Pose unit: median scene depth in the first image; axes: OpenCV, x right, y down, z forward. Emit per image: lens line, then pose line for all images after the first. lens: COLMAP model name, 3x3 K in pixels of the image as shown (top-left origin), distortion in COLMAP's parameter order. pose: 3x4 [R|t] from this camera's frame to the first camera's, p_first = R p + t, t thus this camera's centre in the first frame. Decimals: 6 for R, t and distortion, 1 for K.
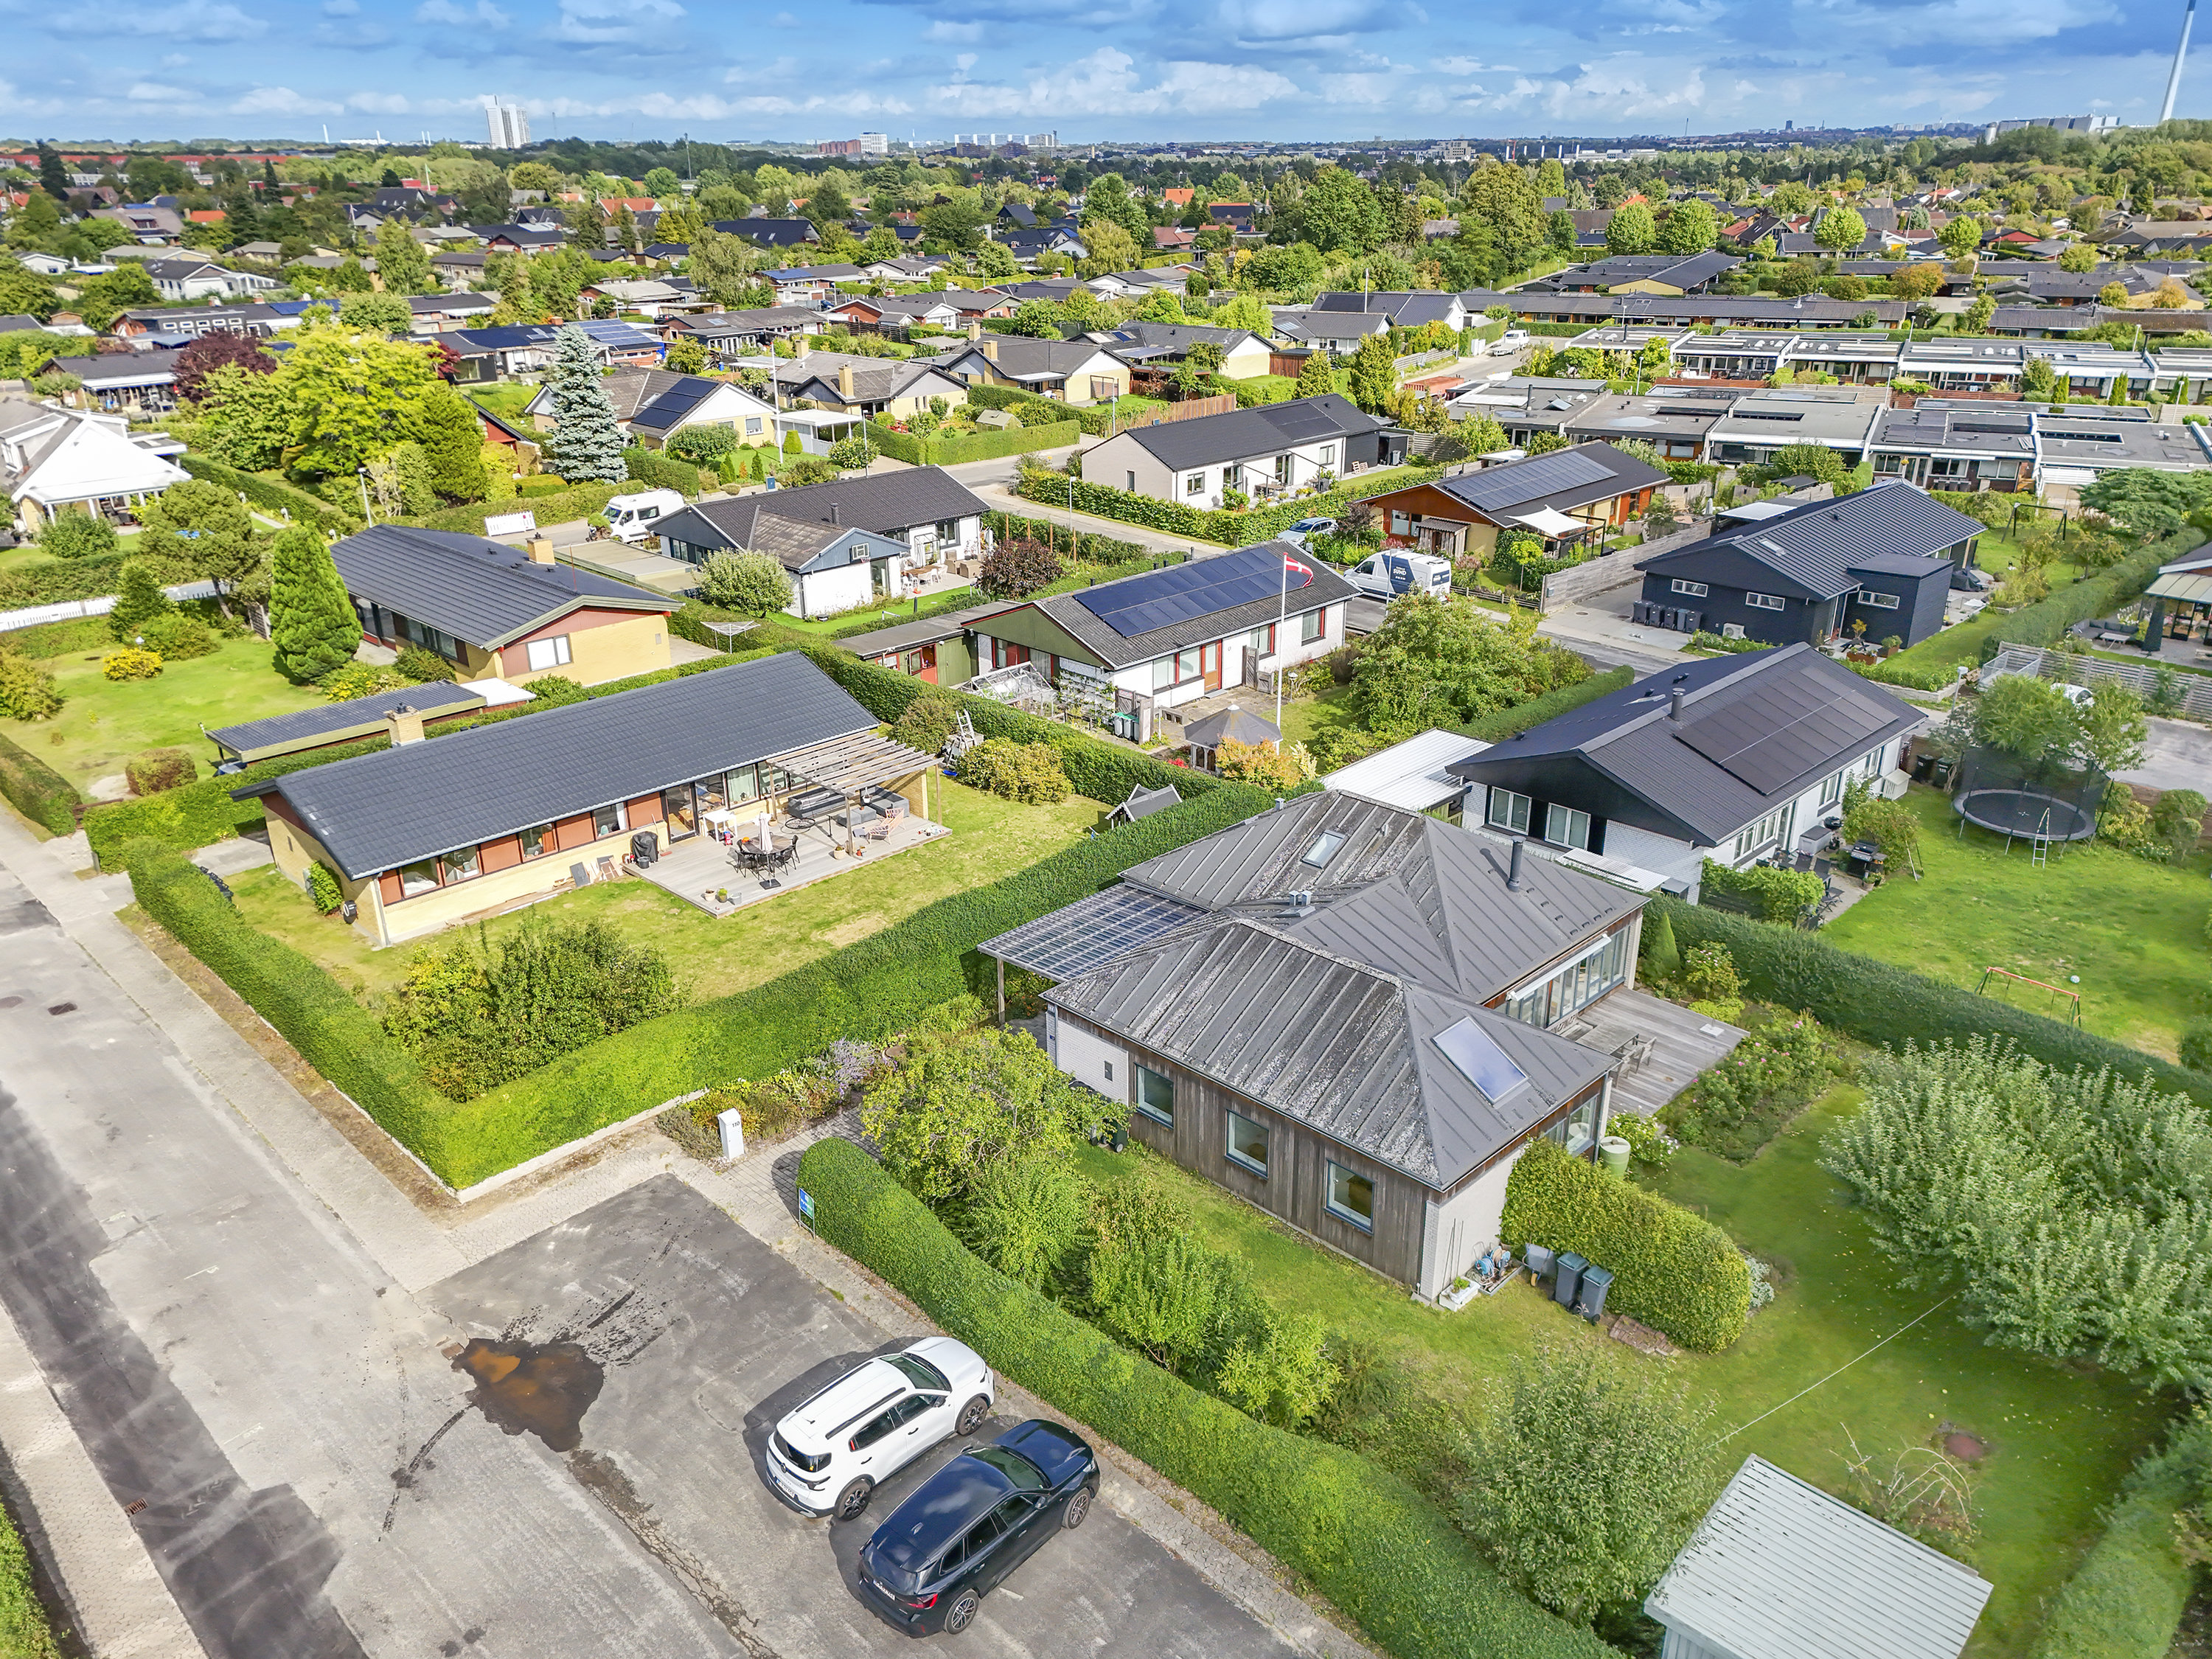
lens RADIAL K [[1625.7, 0, 1109.3], [0, 1625.7, 832.5], [0, 0, 1]] dist [0.075300, -0.060132]
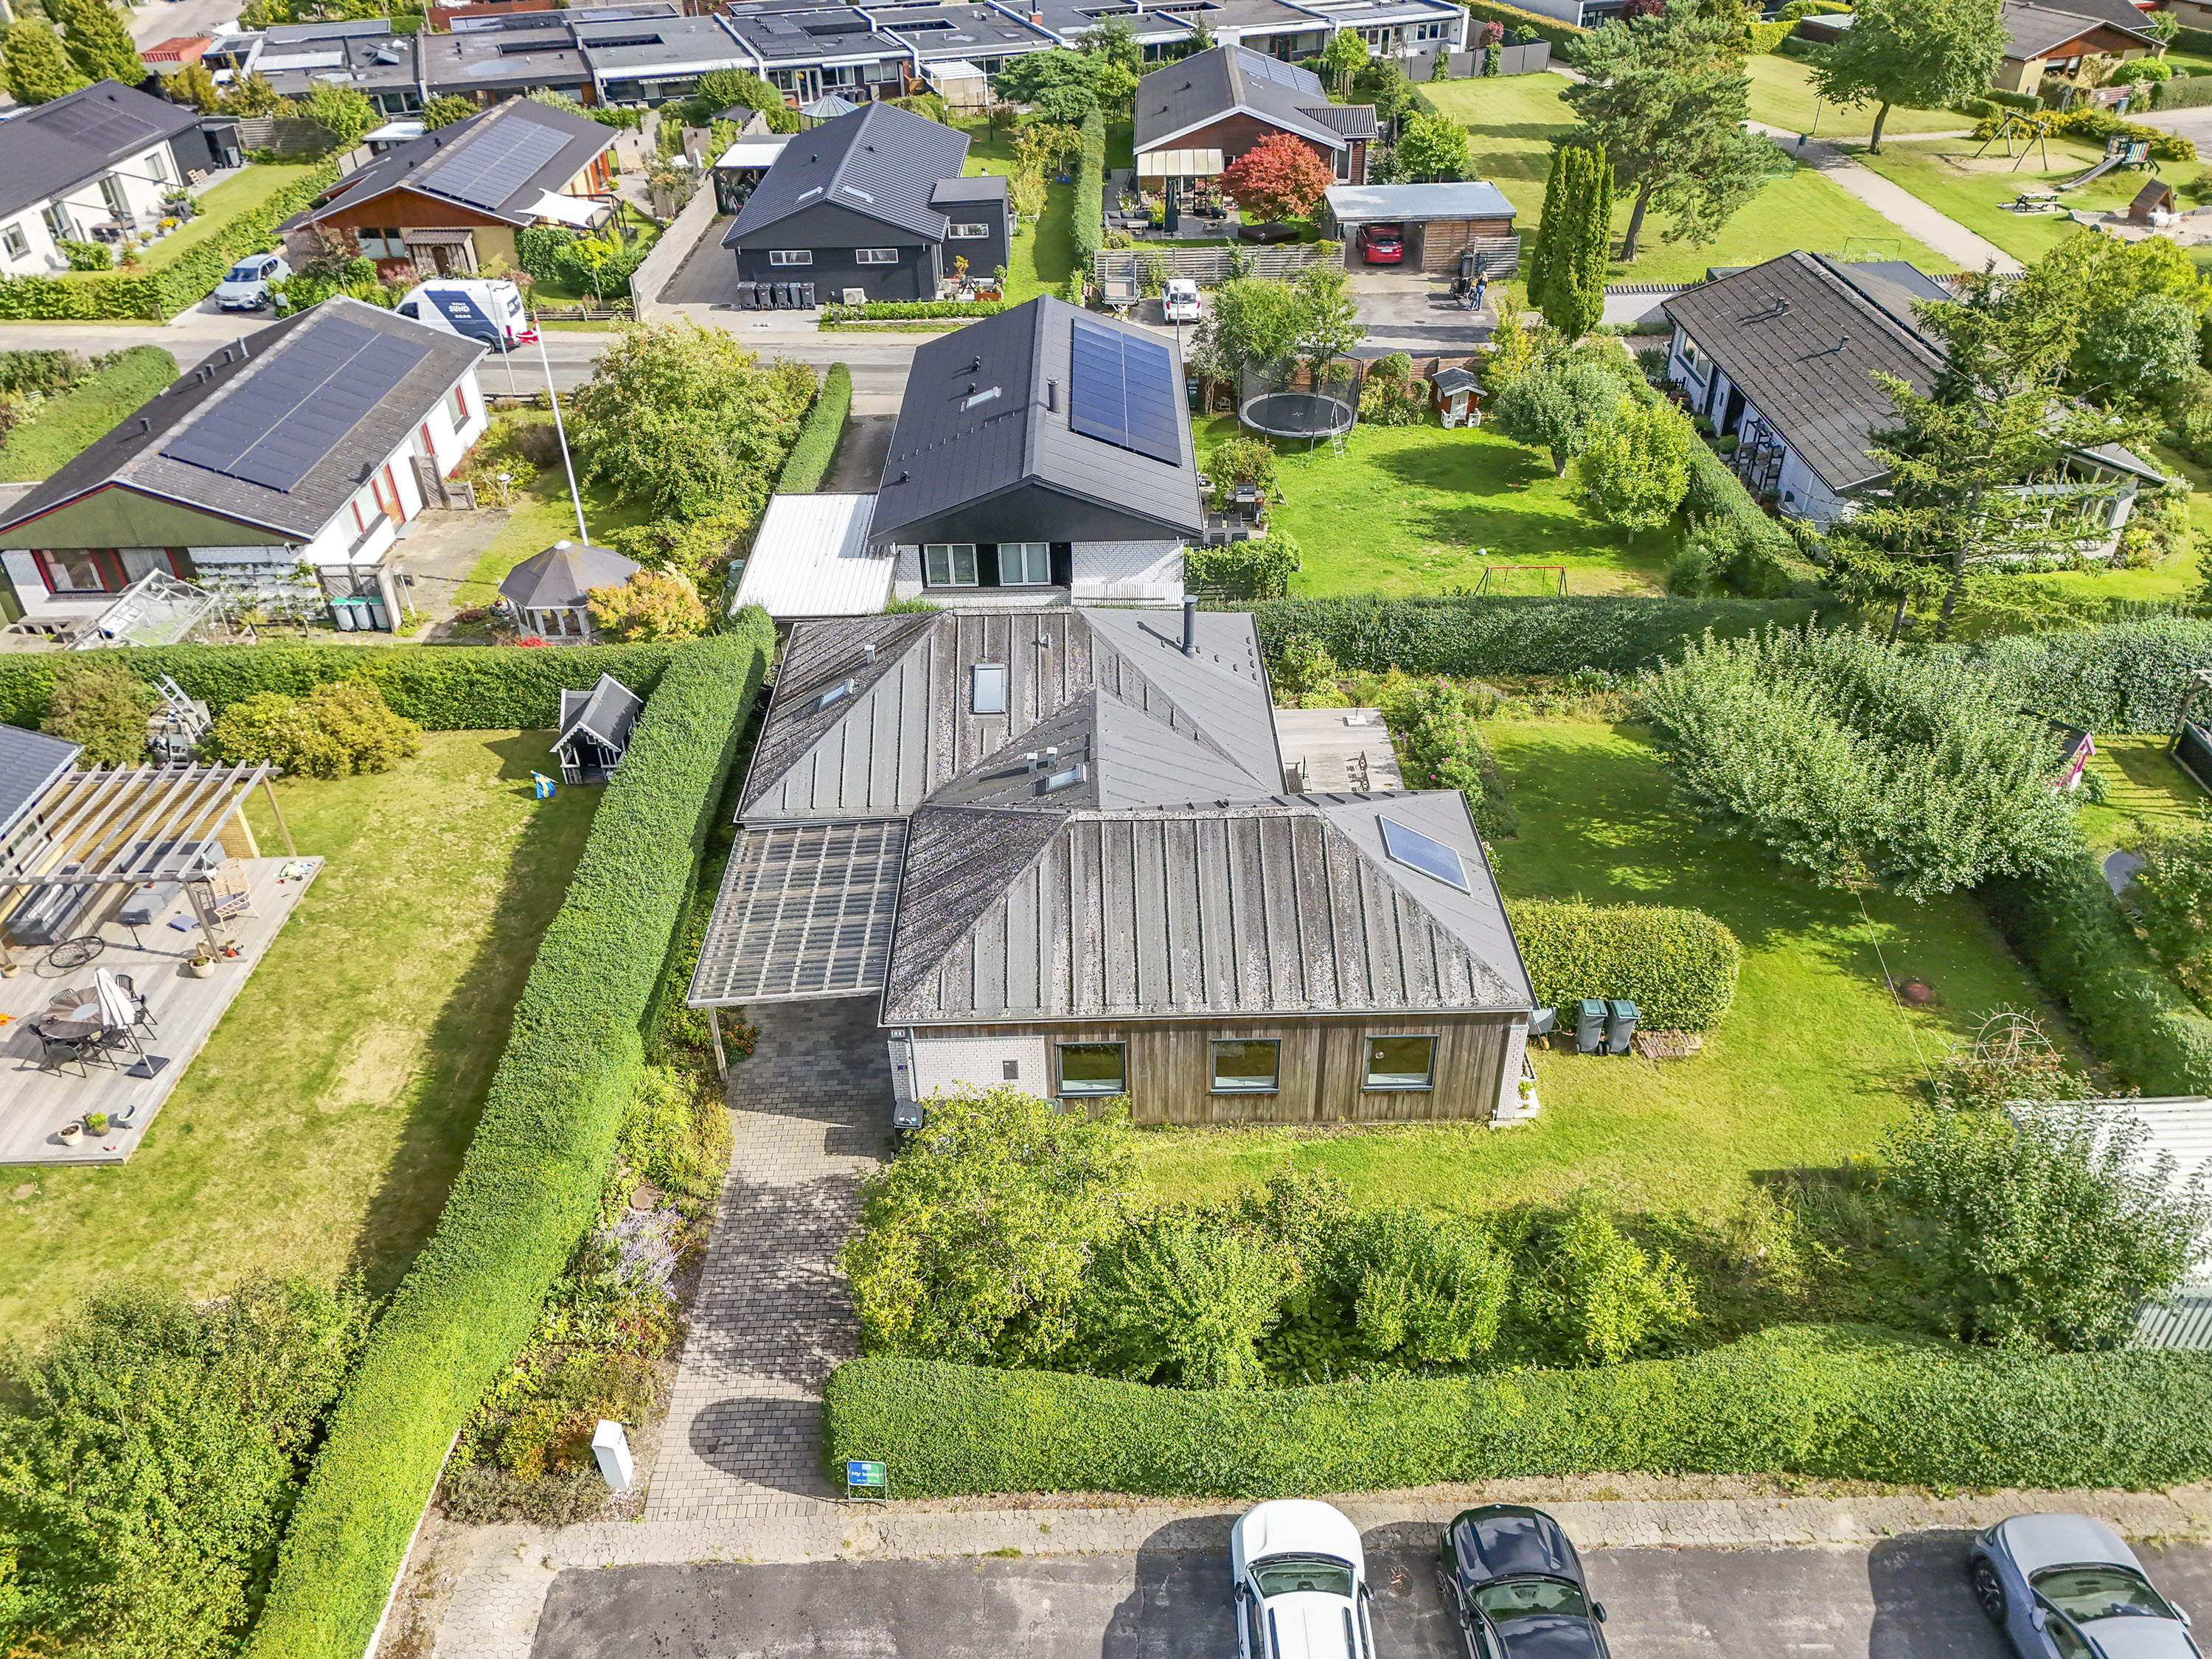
lens RADIAL K [[1625.7, 0, 1109.3], [0, 1625.7, 832.5], [0, 0, 1]] dist [0.075300, -0.060132]
pose [[0.703844, -0.411478, 0.579041, -0.240756], [0.288168, 0.910453, 0.296708, -0.110129], [-0.649278, -0.041975, 0.759392, 0.266928]]
